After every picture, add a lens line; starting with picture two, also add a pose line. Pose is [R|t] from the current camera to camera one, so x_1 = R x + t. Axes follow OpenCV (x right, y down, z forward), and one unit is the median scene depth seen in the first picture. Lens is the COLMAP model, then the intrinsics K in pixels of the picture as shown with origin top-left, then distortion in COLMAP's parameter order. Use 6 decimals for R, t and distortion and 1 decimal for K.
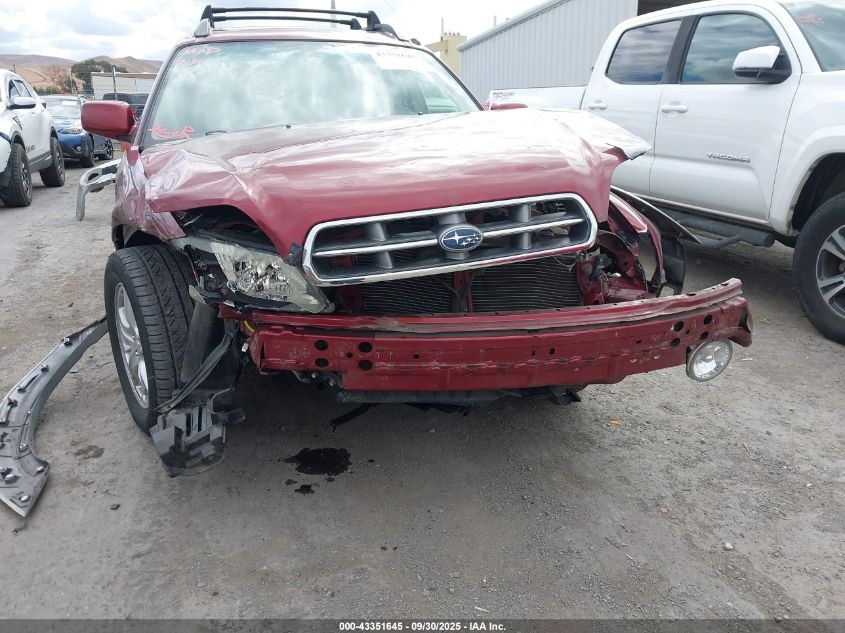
lens RADIAL K [[723.2, 0, 421.9], [0, 723.2, 317.1], [0, 0, 1]] dist [0.007288, 0.006971]
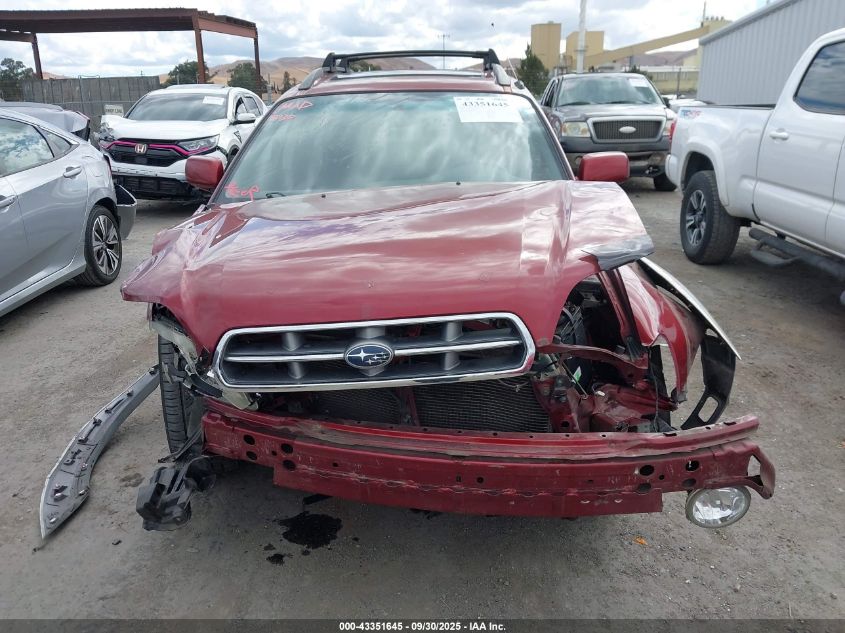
lens RADIAL K [[723.2, 0, 422.7], [0, 723.2, 314.6], [0, 0, 1]] dist [0.007288, 0.006971]
pose [[0.934519, 0.093997, -0.343278, 0.404876], [-0.086770, 0.995564, 0.036389, -0.186590], [0.345176, -0.004221, 0.938529, 0.122711]]
